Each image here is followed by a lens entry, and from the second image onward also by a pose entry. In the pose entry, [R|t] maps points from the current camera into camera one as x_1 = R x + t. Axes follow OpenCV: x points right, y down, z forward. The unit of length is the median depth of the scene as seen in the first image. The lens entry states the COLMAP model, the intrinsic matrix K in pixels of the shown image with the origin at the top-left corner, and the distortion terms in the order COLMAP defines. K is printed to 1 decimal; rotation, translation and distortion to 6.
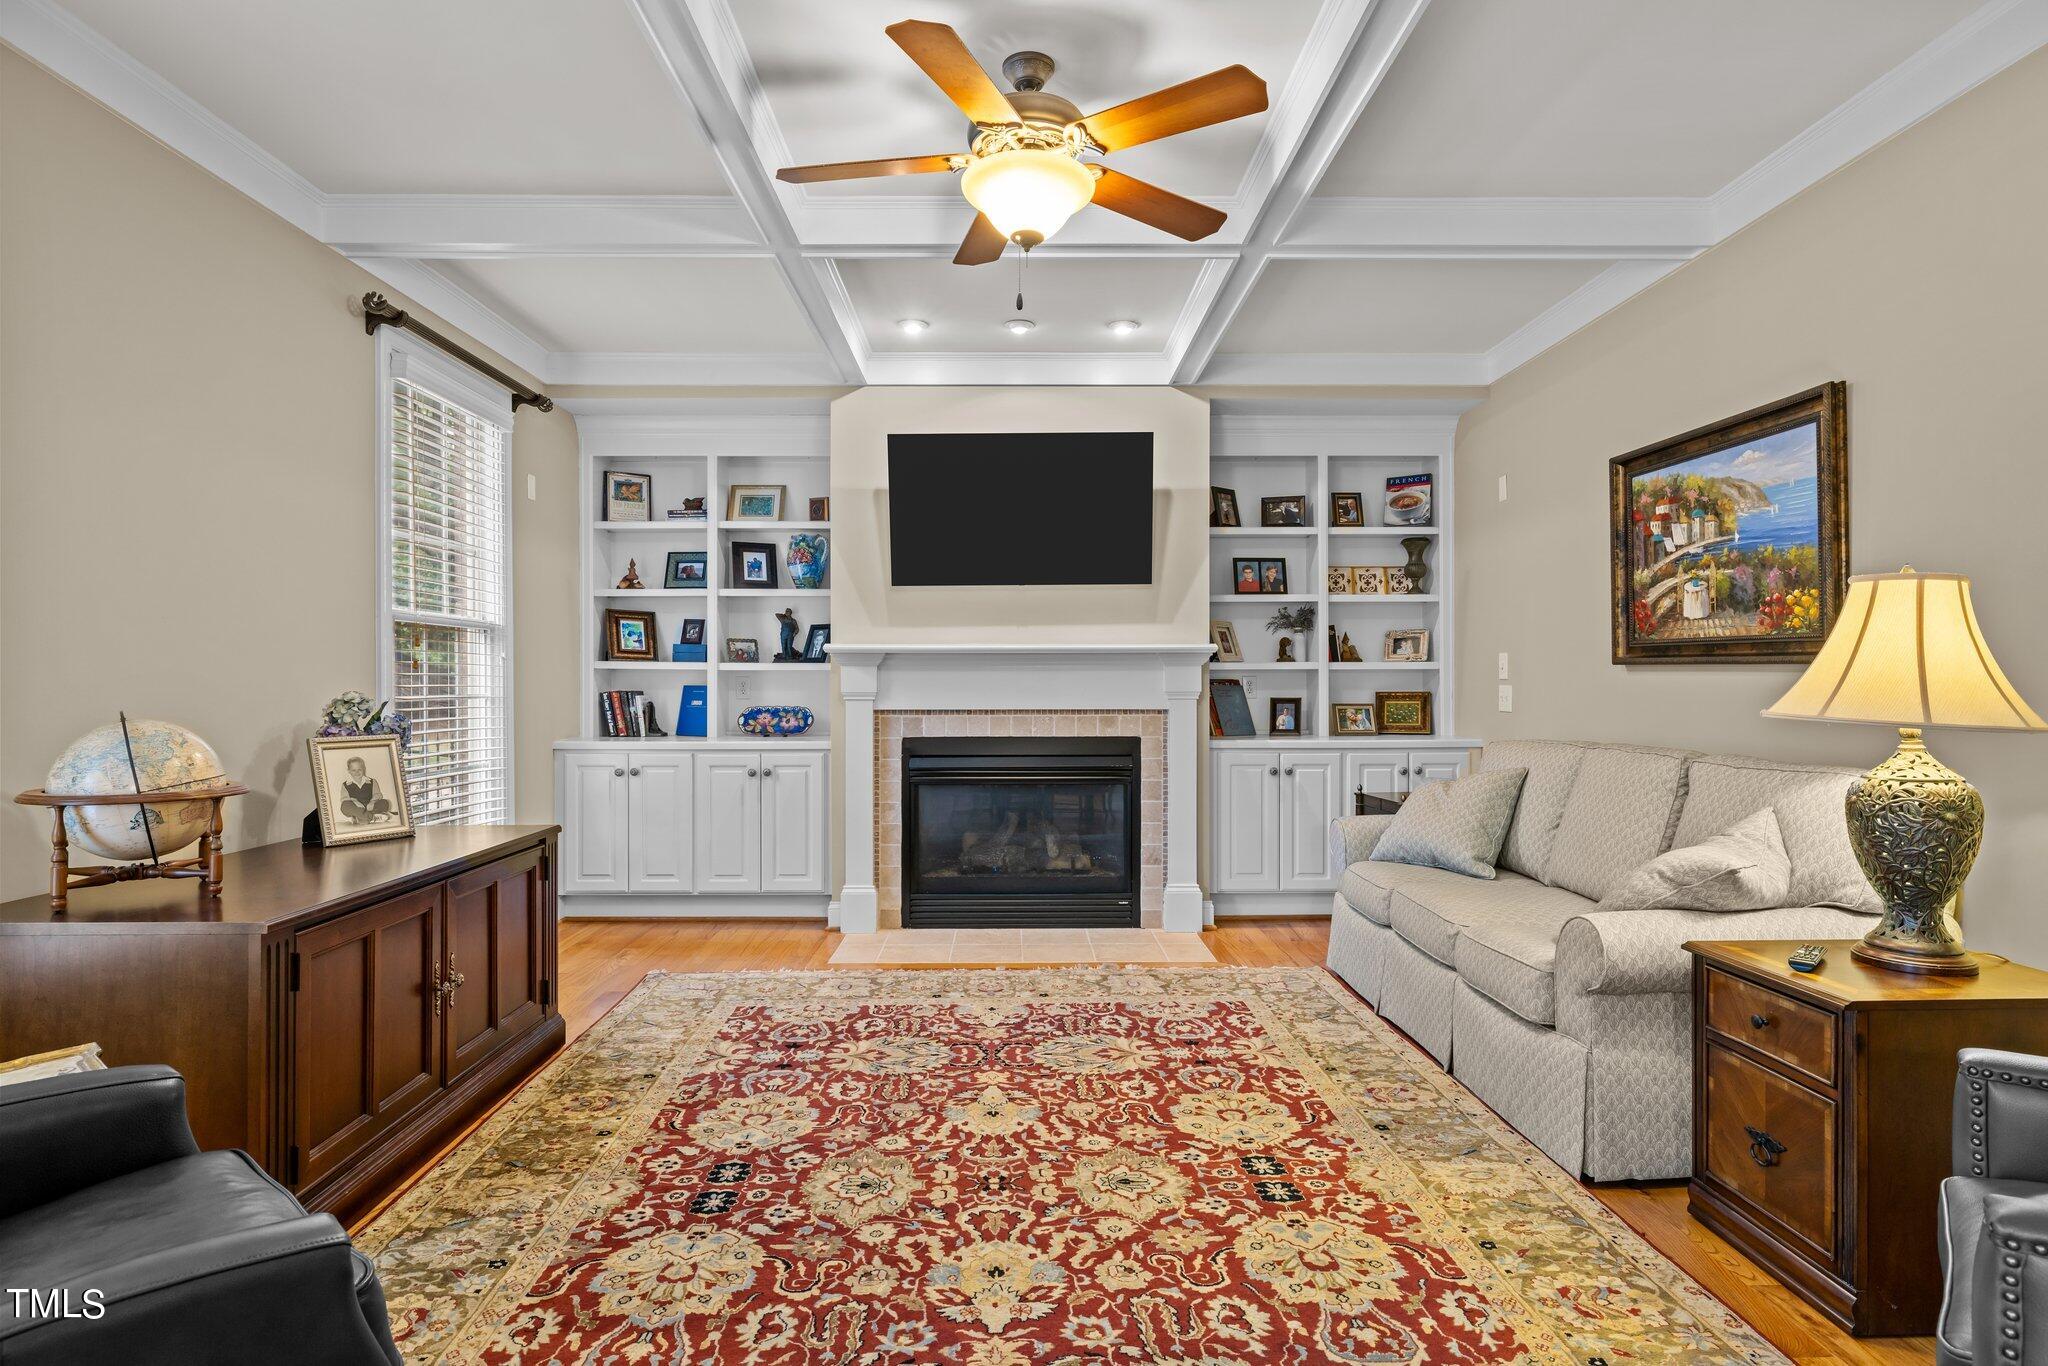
lens RADIAL K [[1065.6, 0, 1017.1], [0, 1065.6, 676.0], [0, 0, 1]] dist [-0.003225, -0.000111]
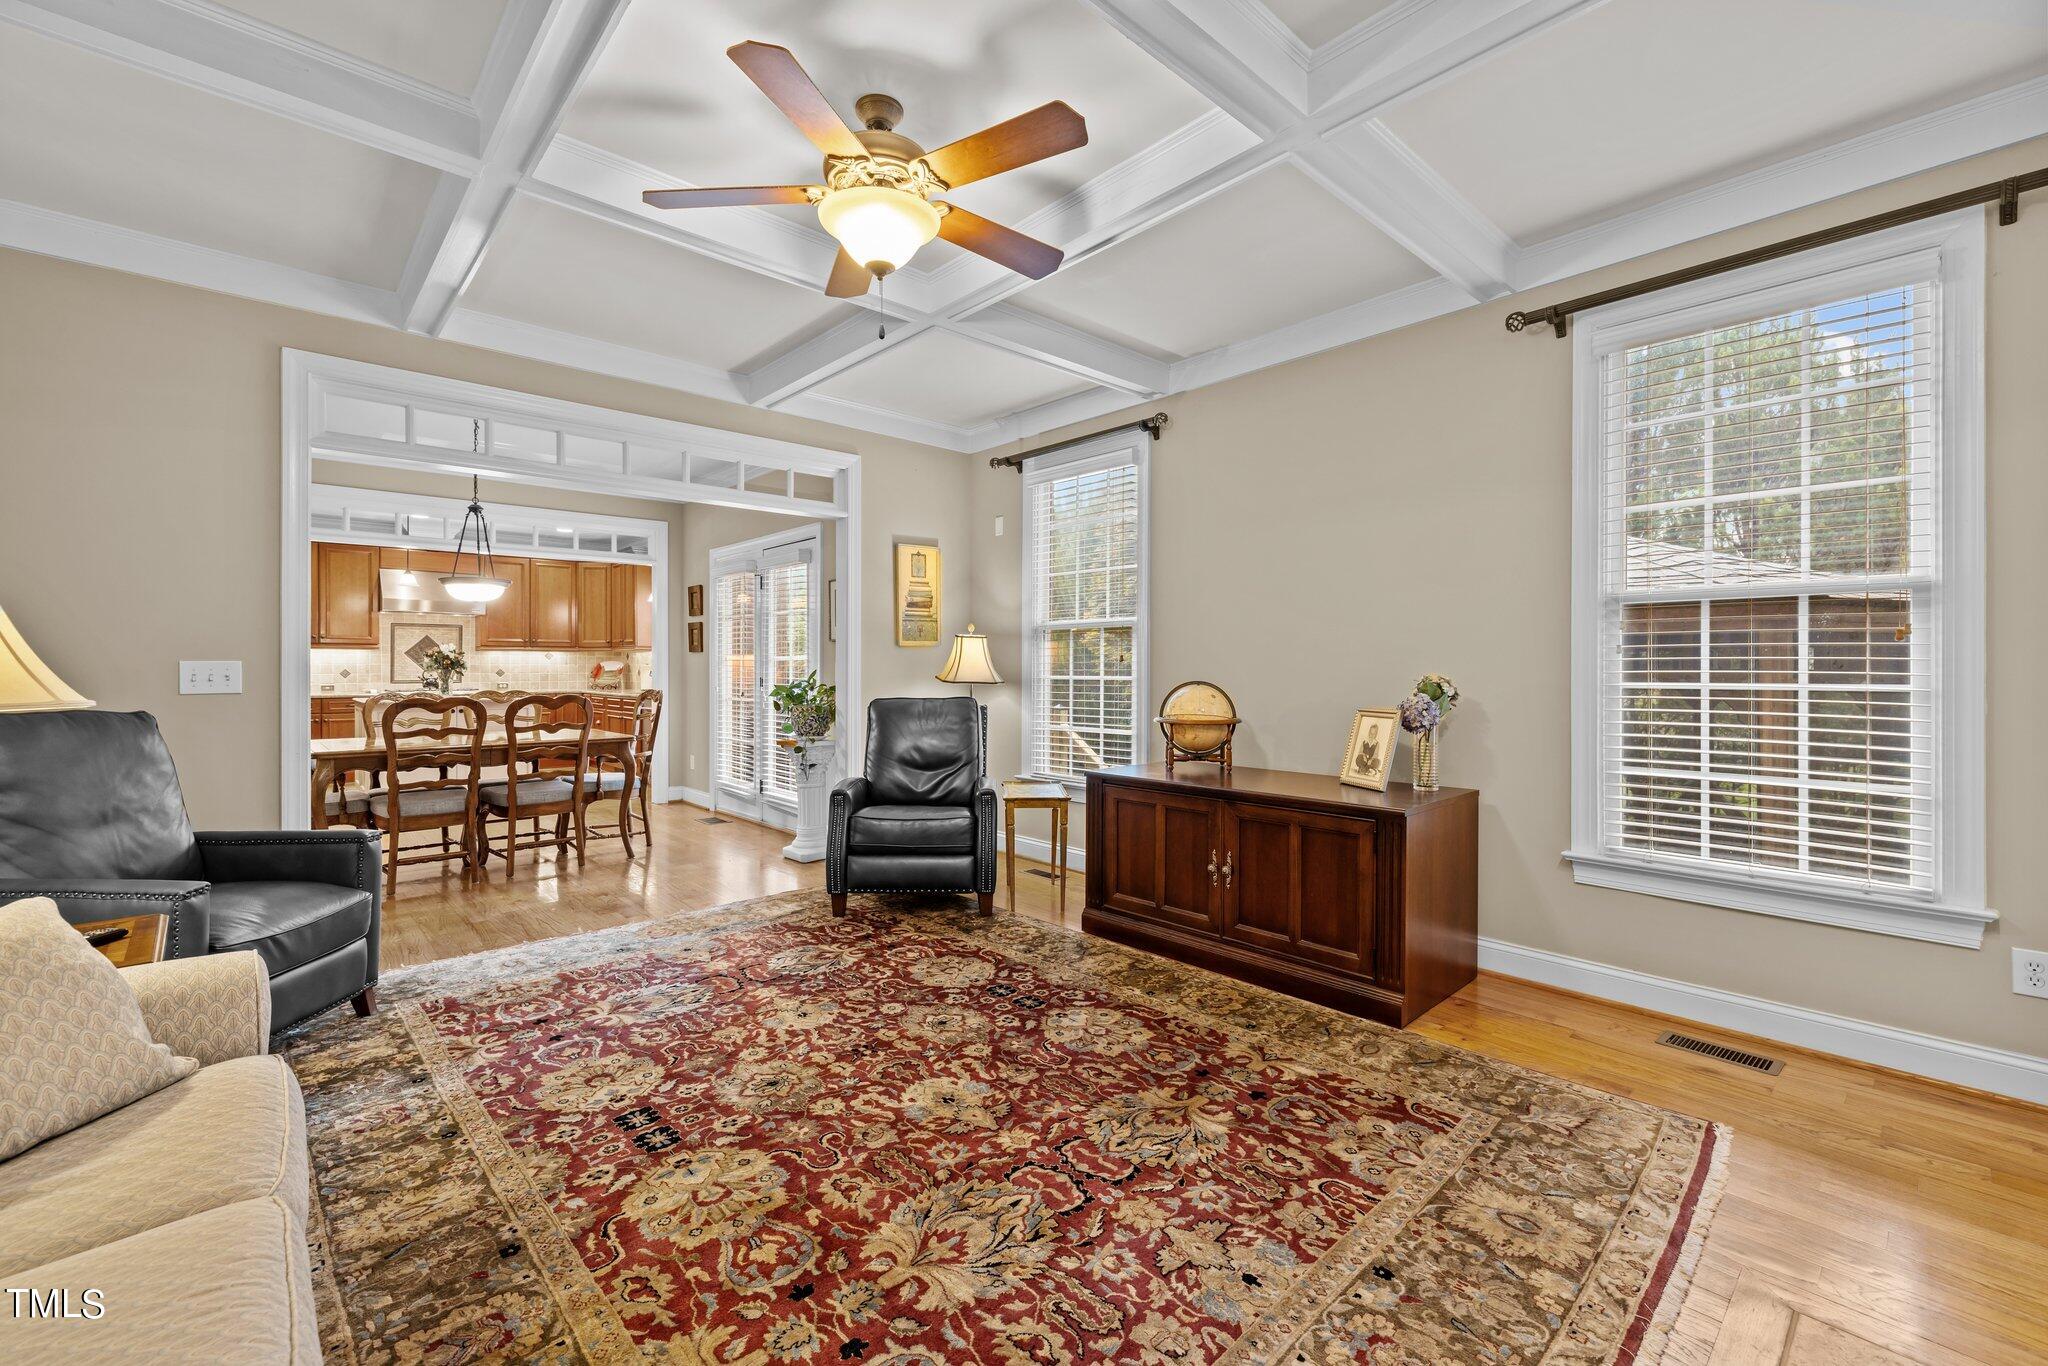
lens RADIAL K [[856.8, 0, 1011.9], [0, 856.8, 680.7], [0, 0, 1]] dist [0.001904, 0.000069]
pose [[-0.751429, 0.009852, -0.659741, 0.272261], [0.003673, 0.999935, 0.010749, 0.005996], [0.659804, 0.005654, -0.751416, 0.975211]]
